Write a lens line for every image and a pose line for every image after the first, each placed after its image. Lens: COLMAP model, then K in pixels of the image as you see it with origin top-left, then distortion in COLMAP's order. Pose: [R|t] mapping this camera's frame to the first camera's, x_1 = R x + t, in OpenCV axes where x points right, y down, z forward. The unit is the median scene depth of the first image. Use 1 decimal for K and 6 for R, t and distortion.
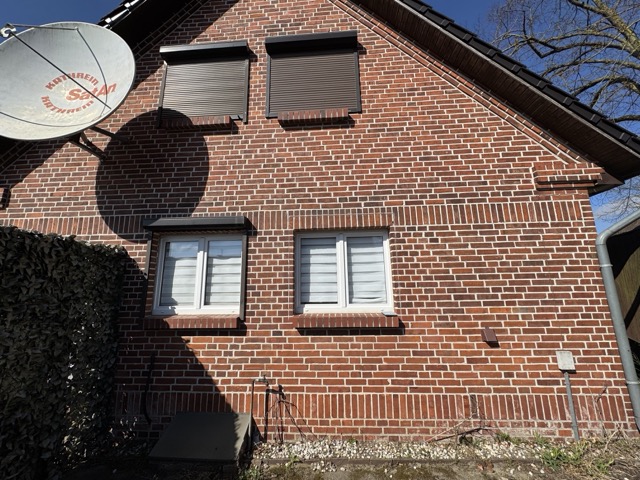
lens RADIAL K [[255.2, 0, 323.0], [0, 255.2, 239.6], [0, 0, 1]] dist [-0.001098, 0.001158]
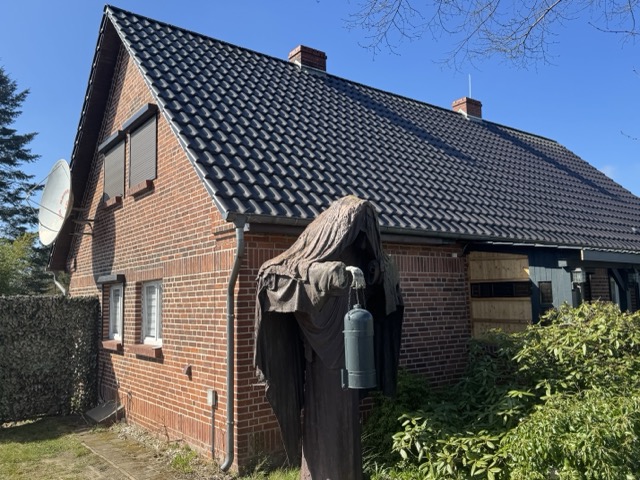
lens RADIAL K [[537.7, 0, 317.6], [0, 537.7, 244.0], [0, 0, 1]] dist [0.101046, -0.142509]
pose [[0.644806, -0.075410, -0.760617, 2.682664], [0.159786, 0.986433, 0.037660, -0.190967], [0.747458, -0.145819, 0.648108, -0.106597]]
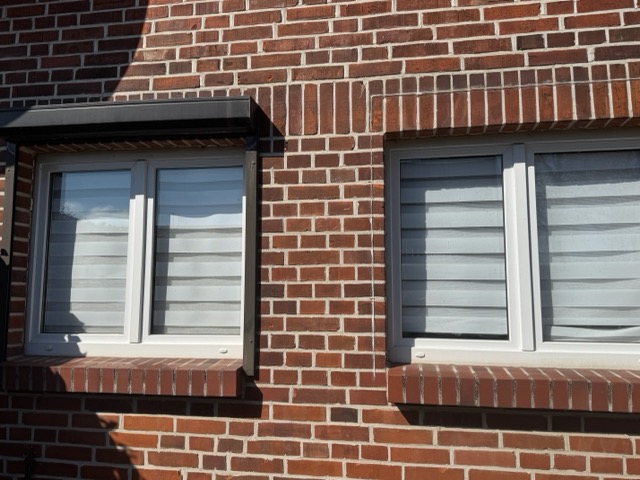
lens RADIAL K [[537.7, 0, 323.8], [0, 537.7, 239.9], [0, 0, 1]] dist [0.101046, -0.142509]
pose [[0.993454, 0.007342, -0.113999, -0.111281], [0.001962, 0.996689, 0.081289, 0.048364], [0.114218, -0.080980, 0.990150, 0.223869]]
